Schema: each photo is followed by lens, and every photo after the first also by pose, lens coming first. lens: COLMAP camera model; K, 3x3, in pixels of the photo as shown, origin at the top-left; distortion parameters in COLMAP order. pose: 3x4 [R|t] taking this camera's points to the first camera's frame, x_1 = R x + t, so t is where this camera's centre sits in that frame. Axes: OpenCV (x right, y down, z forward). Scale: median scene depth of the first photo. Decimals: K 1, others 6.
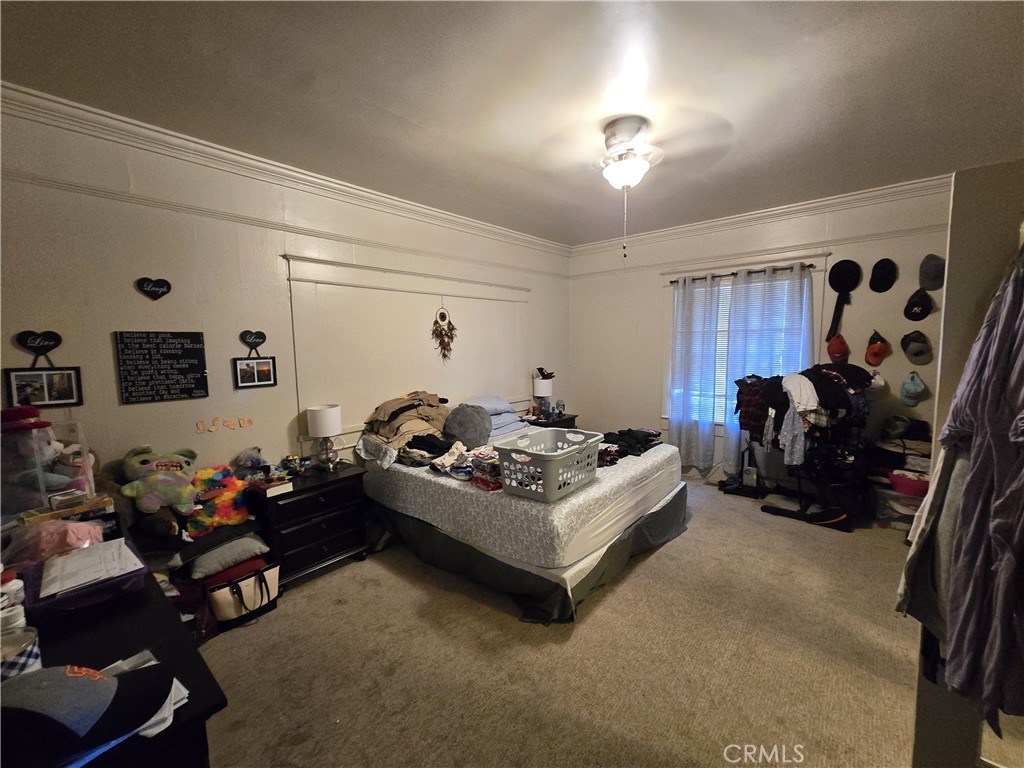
lens RADIAL K [[418.2, 0, 511.3], [0, 418.2, 383.1], [0, 0, 1]] dist [-0.003011, 0.000317]
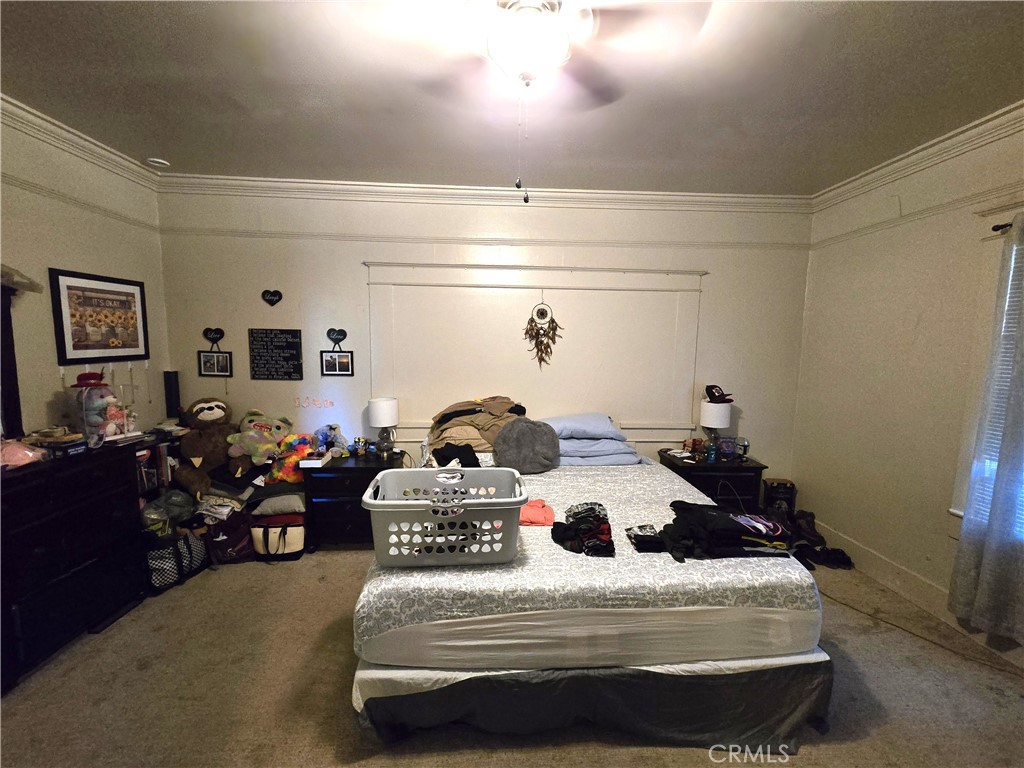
lens RADIAL K [[418.2, 0, 513.2], [0, 418.2, 384.9], [0, 0, 1]] dist [-0.003011, 0.000317]
pose [[0.696309, 0.101181, -0.710575, 0.603521], [-0.095894, 0.994252, 0.047606, -0.070445], [0.711308, 0.034992, 0.702009, 0.523209]]
